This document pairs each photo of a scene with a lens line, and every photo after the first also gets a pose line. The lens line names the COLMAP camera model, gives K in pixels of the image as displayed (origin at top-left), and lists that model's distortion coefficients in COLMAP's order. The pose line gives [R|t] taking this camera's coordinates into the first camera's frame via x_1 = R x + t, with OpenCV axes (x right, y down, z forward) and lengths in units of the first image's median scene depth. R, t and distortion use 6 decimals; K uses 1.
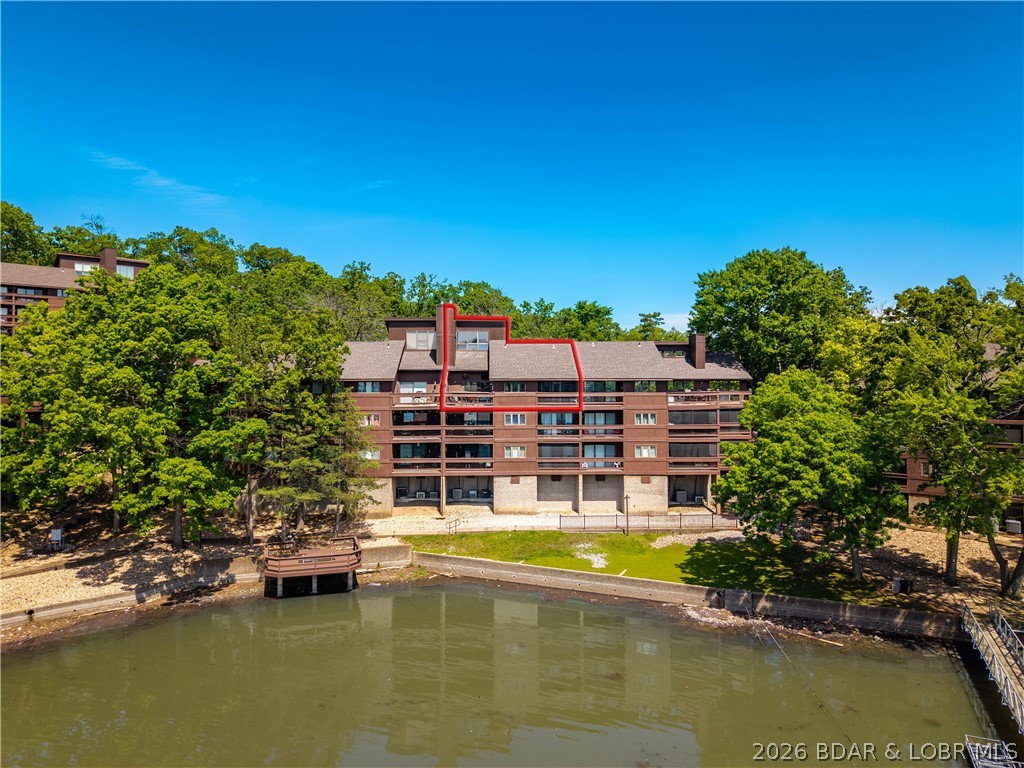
lens RADIAL K [[688.8, 0, 512.0], [0, 688.8, 384.0], [0, 0, 1]] dist [0.009818, -0.004062]
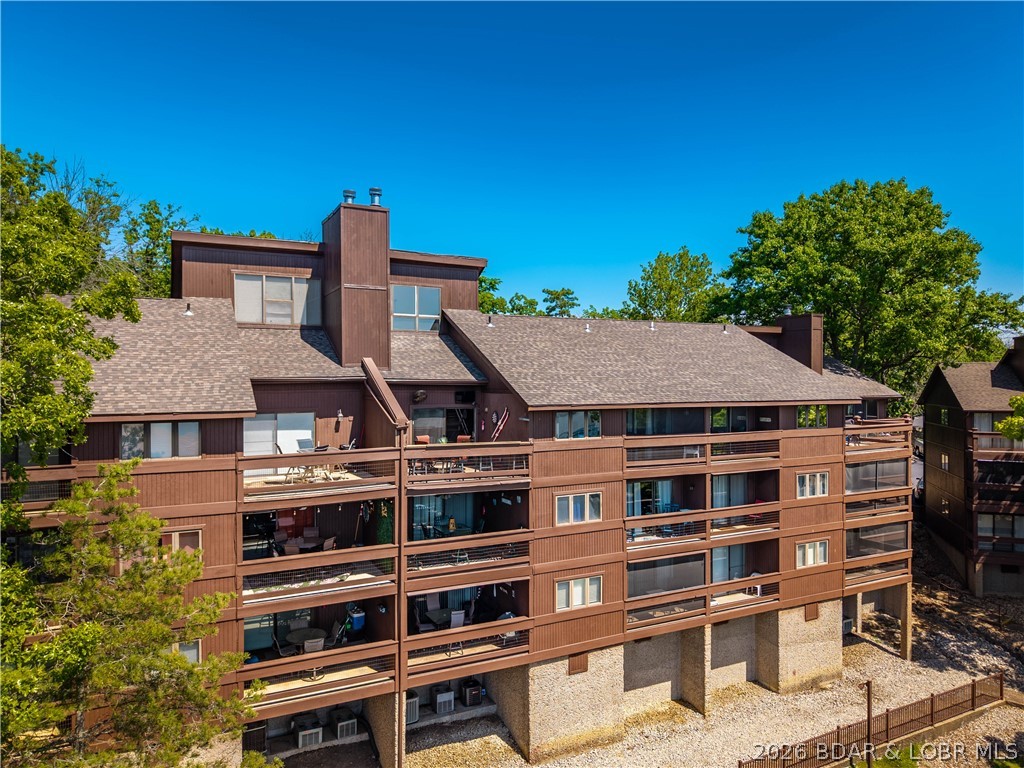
lens RADIAL K [[679.9, 0, 512.9], [0, 679.9, 385.8], [0, 0, 1]] dist [0.089786, -0.158319]
pose [[0.904422, -0.002754, 0.426630, -0.192572], [0.000359, 0.999984, 0.005693, -0.020161], [-0.426639, -0.004995, 0.904408, 0.660048]]
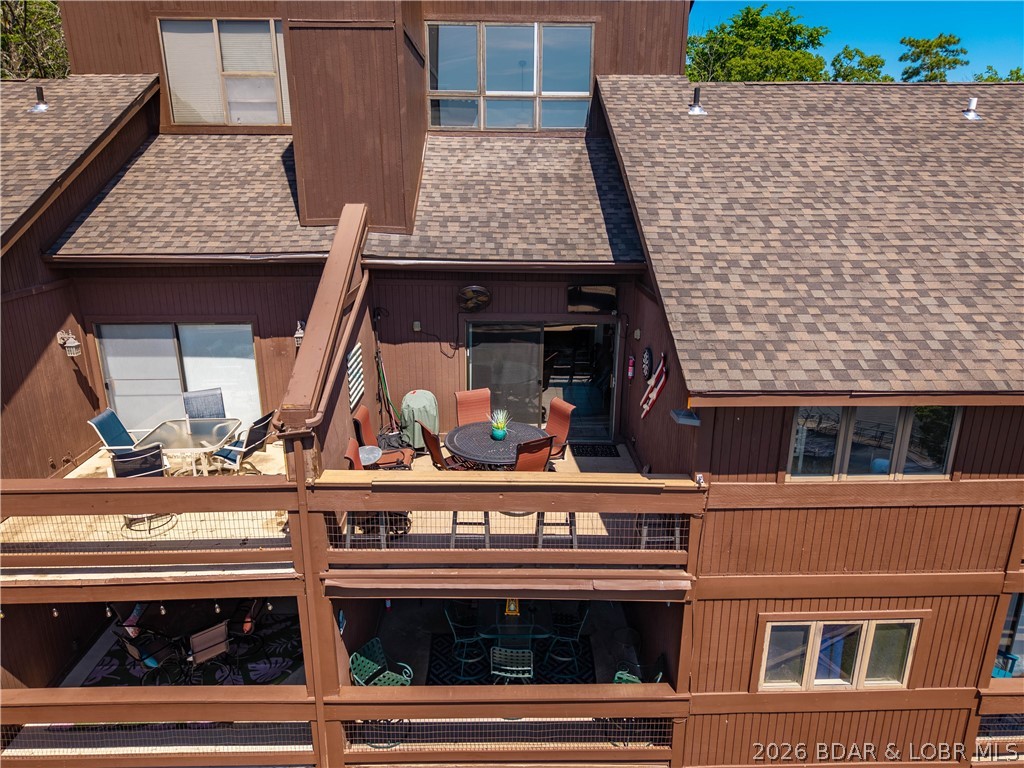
lens RADIAL K [[687.4, 0, 510.2], [0, 687.4, 386.9], [0, 0, 1]] dist [0.005166, -0.000178]
pose [[0.999926, 0.007669, -0.009397, -0.060439], [-0.004531, 0.954828, 0.297126, -0.041562], [0.011252, -0.297061, 0.954792, 0.873750]]
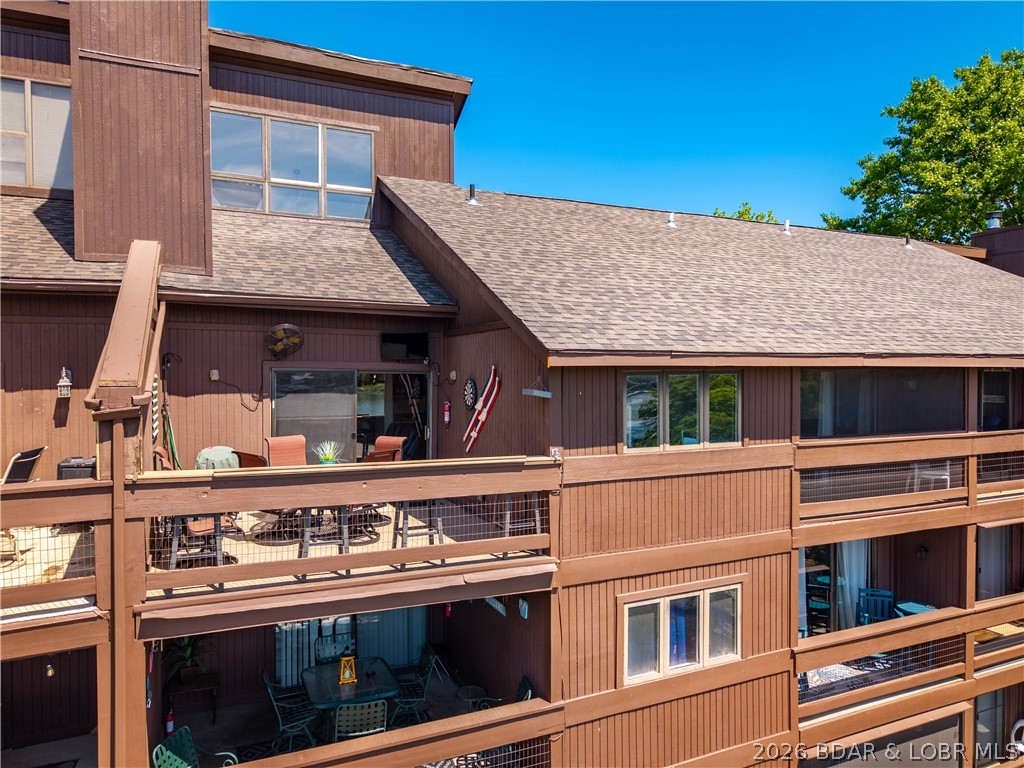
lens RADIAL K [[688.8, 0, 512.0], [0, 688.8, 384.0], [0, 0, 1]] dist [0.009818, -0.004062]
pose [[0.922856, -0.006139, 0.385097, -0.084776], [-0.000302, 0.999861, 0.016662, -0.003770], [-0.385146, -0.015493, 0.922726, 0.871334]]
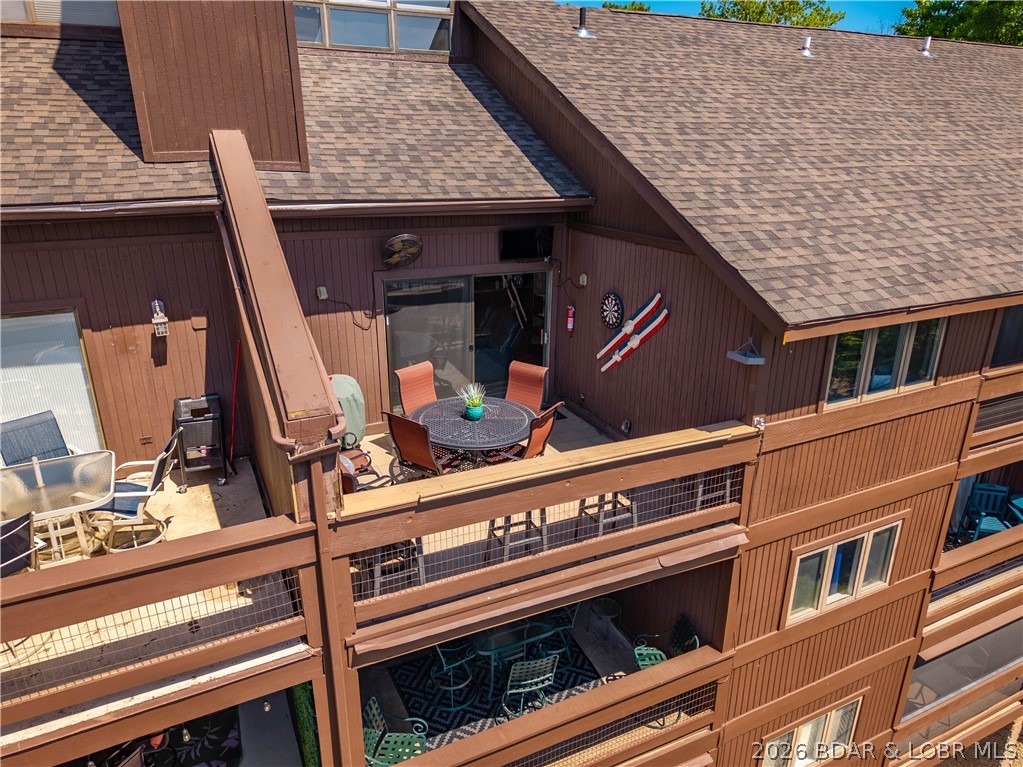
lens RADIAL K [[686.7, 0, 509.7], [0, 686.7, 386.4], [0, 0, 1]] dist [0.005166, -0.000178]
pose [[0.913616, -0.133430, 0.384060, -0.108112], [-0.004992, 0.940864, 0.338748, -0.032792], [-0.406547, -0.311403, 0.858922, 0.908997]]
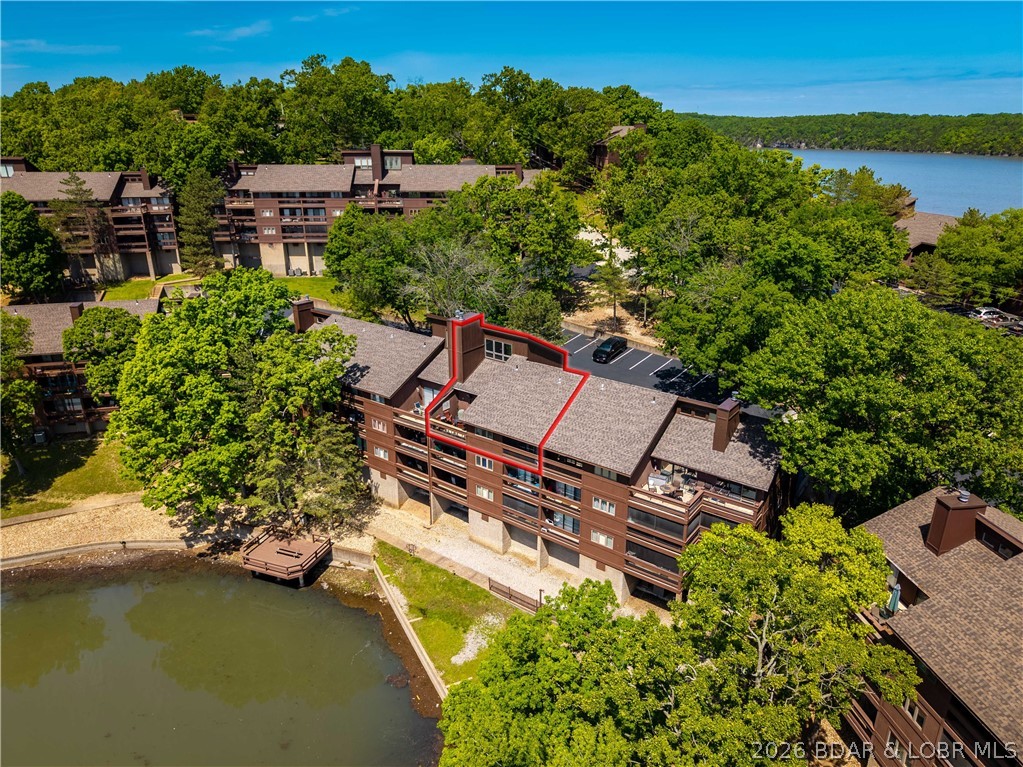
lens RADIAL K [[688.2, 0, 511.5], [0, 688.2, 383.5], [0, 0, 1]] dist [0.009818, -0.004062]
pose [[0.782835, 0.223663, -0.580642, 0.562290], [-0.007790, 0.936612, 0.350281, -0.385739], [0.622181, -0.269689, 0.734955, 0.345022]]
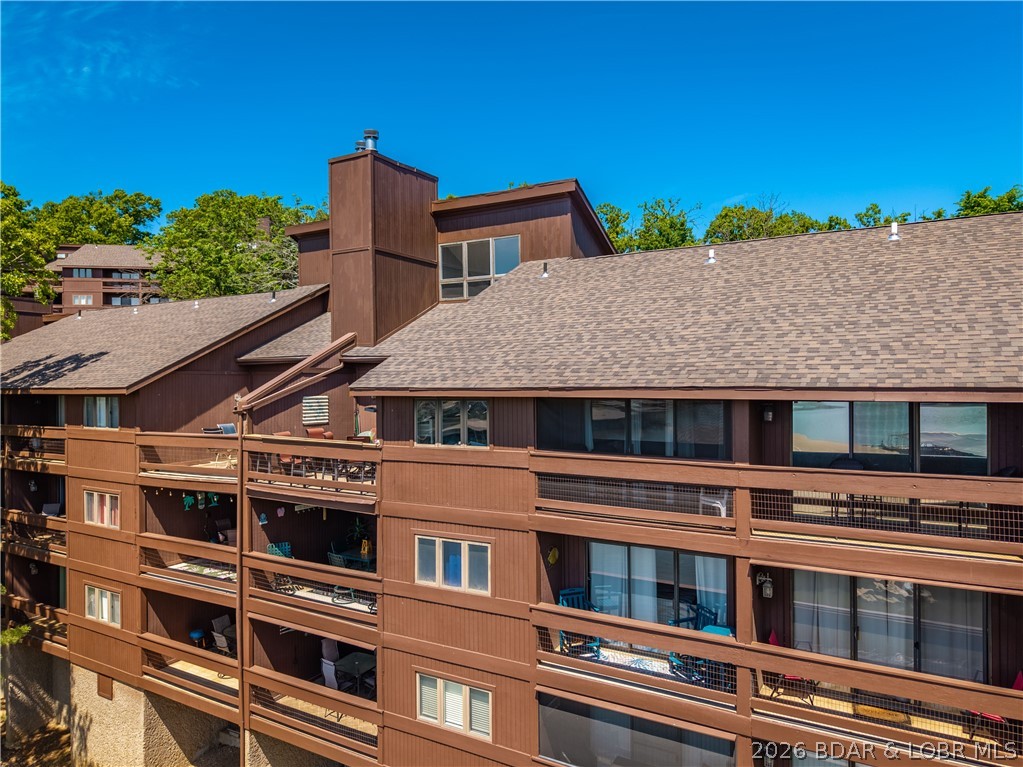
lens RADIAL K [[688.2, 0, 511.5], [0, 688.2, 383.5], [0, 0, 1]] dist [0.009818, -0.004062]
pose [[0.844685, -0.001228, -0.535263, 0.144714], [0.003143, 0.999992, 0.002666, -0.009740], [0.535255, -0.003934, 0.844681, 0.807692]]
